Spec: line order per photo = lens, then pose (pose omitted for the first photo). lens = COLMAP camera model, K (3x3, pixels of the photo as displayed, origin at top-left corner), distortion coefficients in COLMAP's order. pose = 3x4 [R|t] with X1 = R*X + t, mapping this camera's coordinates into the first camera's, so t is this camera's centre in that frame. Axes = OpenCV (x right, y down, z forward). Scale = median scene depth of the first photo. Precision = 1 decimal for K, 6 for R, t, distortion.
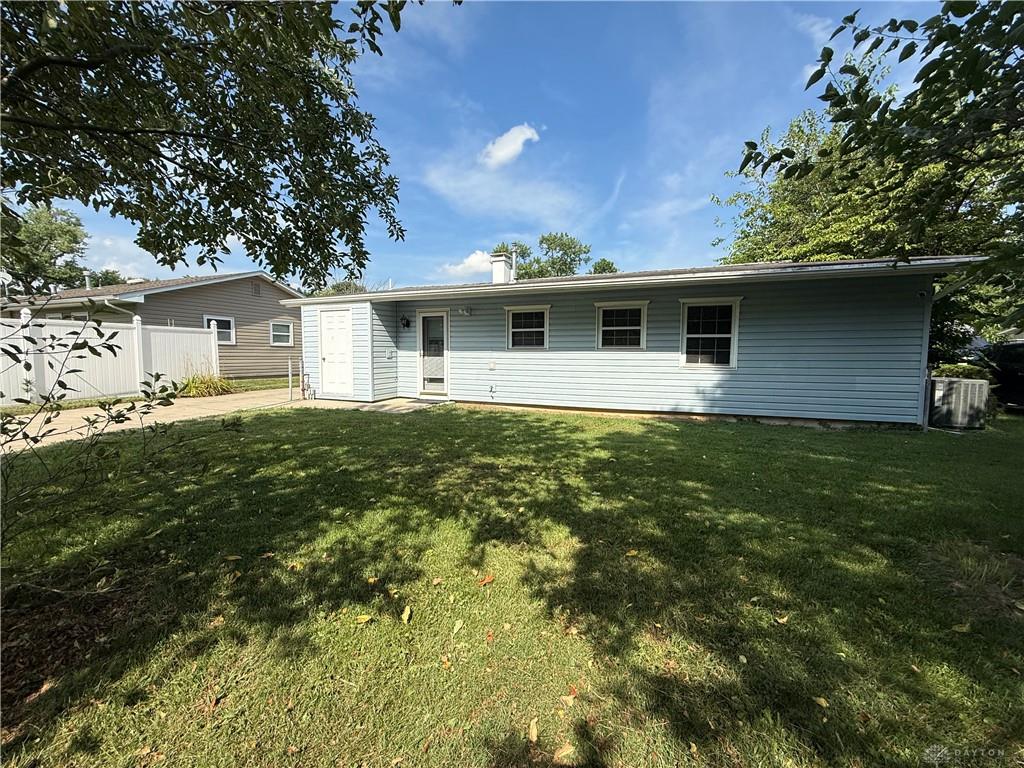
lens RADIAL K [[408.0, 0, 512.5], [0, 408.0, 383.0], [0, 0, 1]] dist [0.000627, -0.000541]
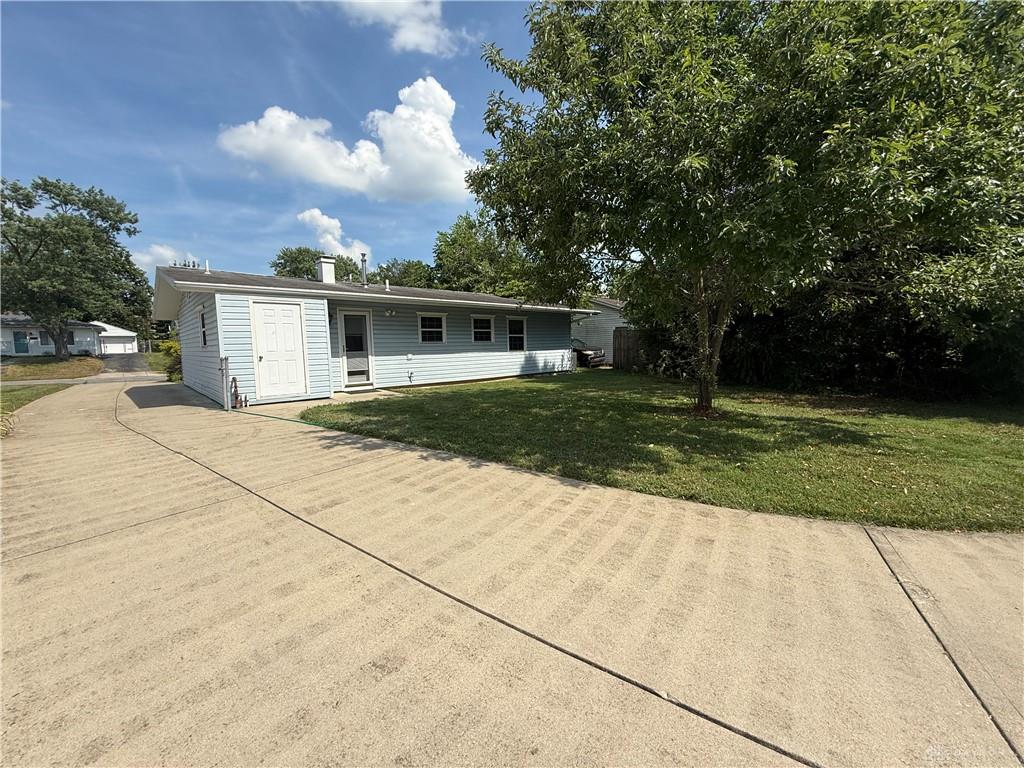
lens RADIAL K [[408.0, 0, 507.3], [0, 408.0, 384.3], [0, 0, 1]] dist [0.000627, -0.000541]
pose [[0.421878, -0.104069, 0.900660, -1.121569], [0.081098, 0.993740, 0.076837, -0.031207], [-0.903018, 0.040625, 0.427677, 0.179132]]
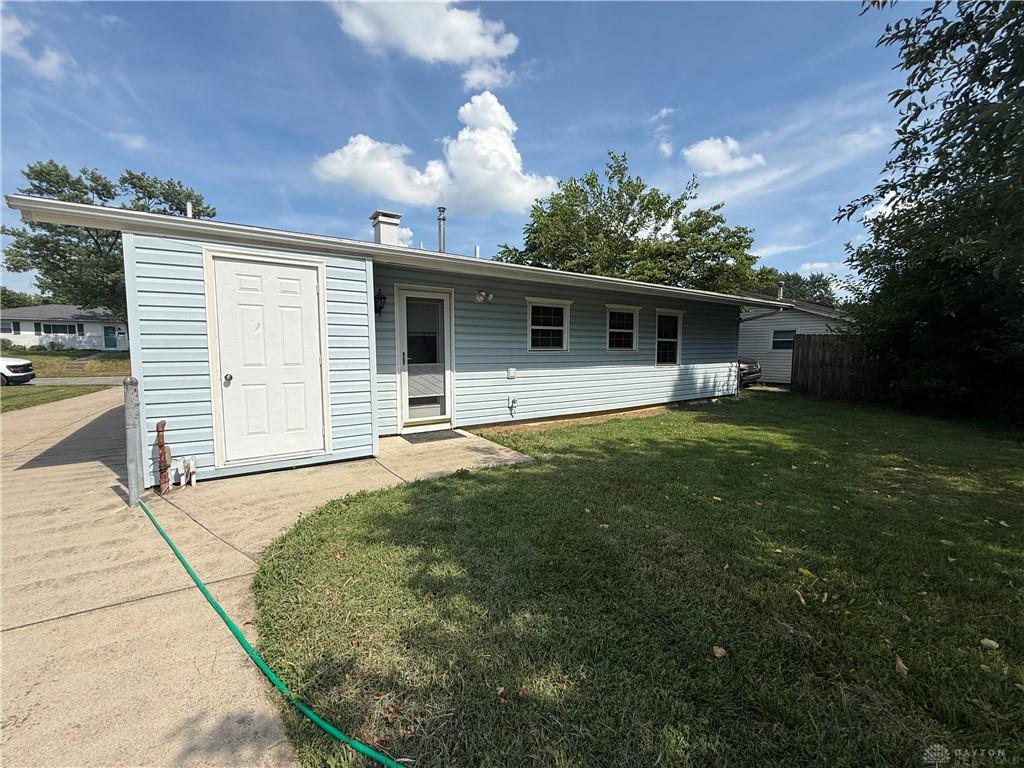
lens RADIAL K [[408.0, 0, 506.1], [0, 408.0, 379.6], [0, 0, 1]] dist [0.000627, -0.000541]
pose [[0.559910, -0.070384, 0.825558, -0.700898], [0.055064, 0.997344, 0.047685, -0.068794], [-0.826722, 0.018759, 0.562298, 0.600601]]
